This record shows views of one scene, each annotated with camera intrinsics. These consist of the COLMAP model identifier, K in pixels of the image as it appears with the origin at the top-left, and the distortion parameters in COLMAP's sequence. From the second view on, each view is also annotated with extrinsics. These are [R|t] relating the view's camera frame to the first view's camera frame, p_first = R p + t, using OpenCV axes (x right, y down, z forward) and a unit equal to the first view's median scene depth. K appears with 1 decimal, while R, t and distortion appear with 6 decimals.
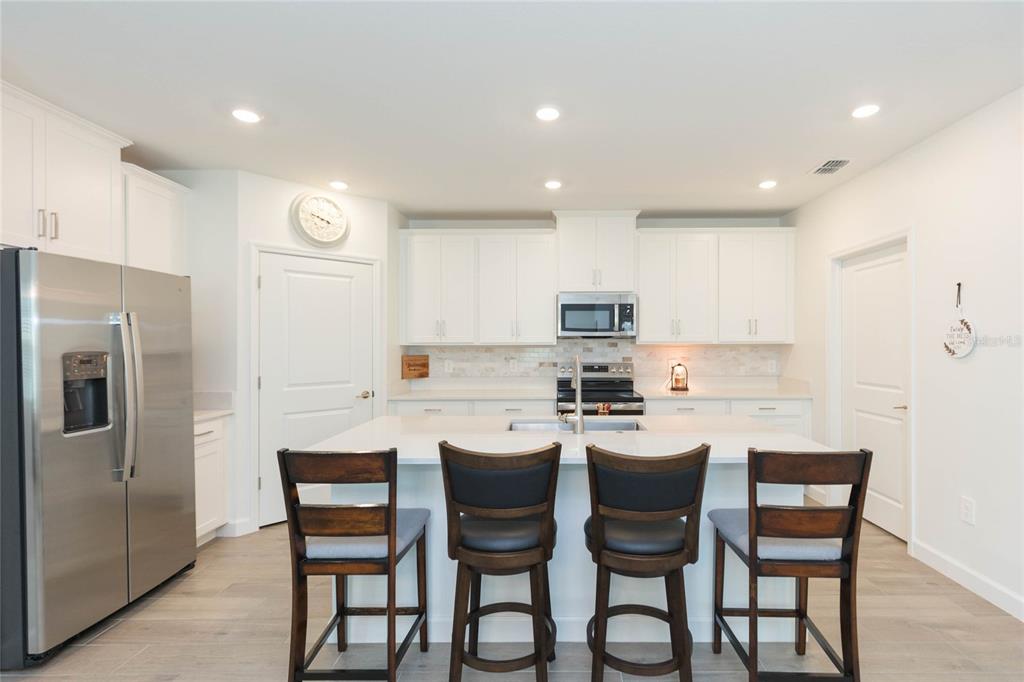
lens RADIAL K [[497.6, 0, 546.4], [0, 497.6, 343.9], [0, 0, 1]] dist [0.003527, 0.000098]
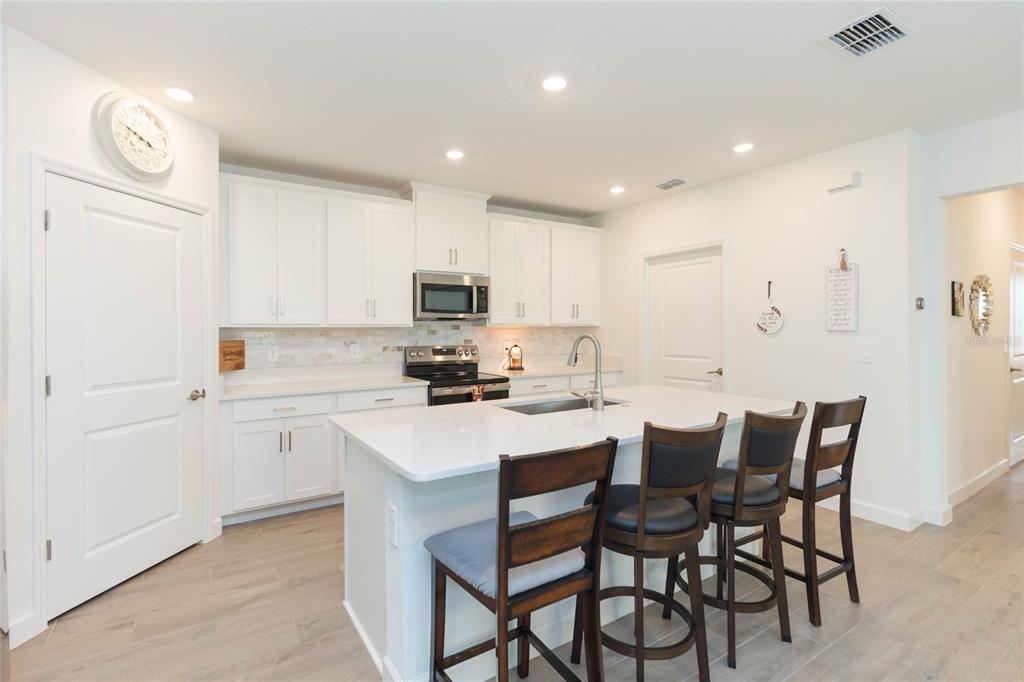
lens RADIAL K [[482.5, 0, 499.7], [0, 482.5, 331.3], [0, 0, 1]] dist [-0.002247, -0.000755]
pose [[0.838409, -0.003768, 0.545028, -0.339562], [0.003734, 0.999992, 0.001168, 0.009927], [-0.545028, 0.001056, 0.838417, 0.161024]]
